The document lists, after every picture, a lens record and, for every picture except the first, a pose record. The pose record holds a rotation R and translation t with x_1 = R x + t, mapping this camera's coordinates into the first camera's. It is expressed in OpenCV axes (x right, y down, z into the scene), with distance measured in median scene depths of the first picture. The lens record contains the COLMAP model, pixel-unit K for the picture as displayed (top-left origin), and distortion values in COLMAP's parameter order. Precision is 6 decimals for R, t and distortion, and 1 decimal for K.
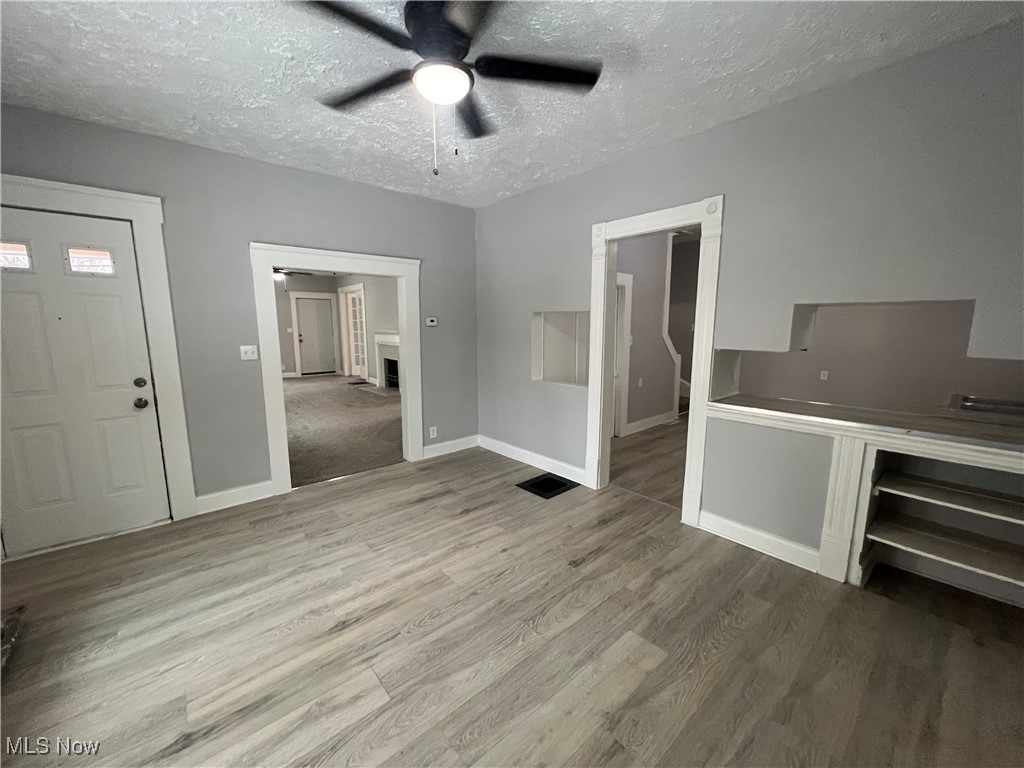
lens RADIAL K [[406.5, 0, 513.5], [0, 406.5, 385.6], [0, 0, 1]] dist [0.000211, 0.000010]
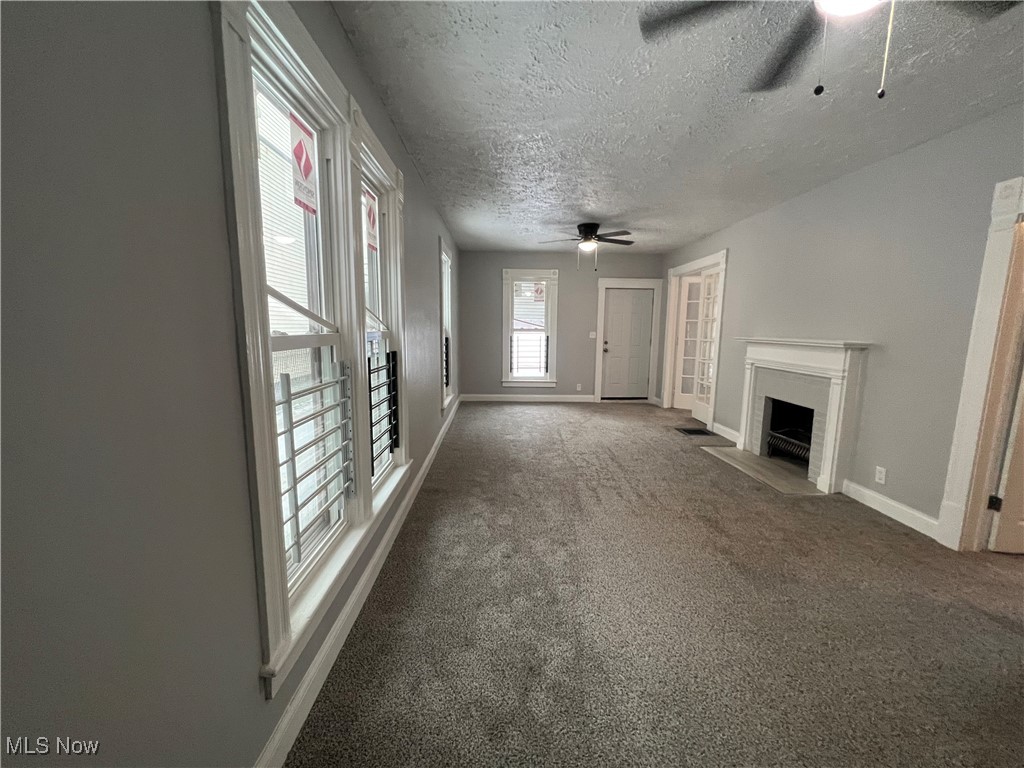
lens RADIAL K [[410.4, 0, 511.1], [0, 410.4, 384.7], [0, 0, 1]] dist [0.000245, 0.000005]
pose [[0.778657, 0.093353, -0.620467, -0.212409], [-0.103692, 0.994418, 0.019488, -0.049908], [0.618823, 0.049163, 0.783991, 0.362190]]
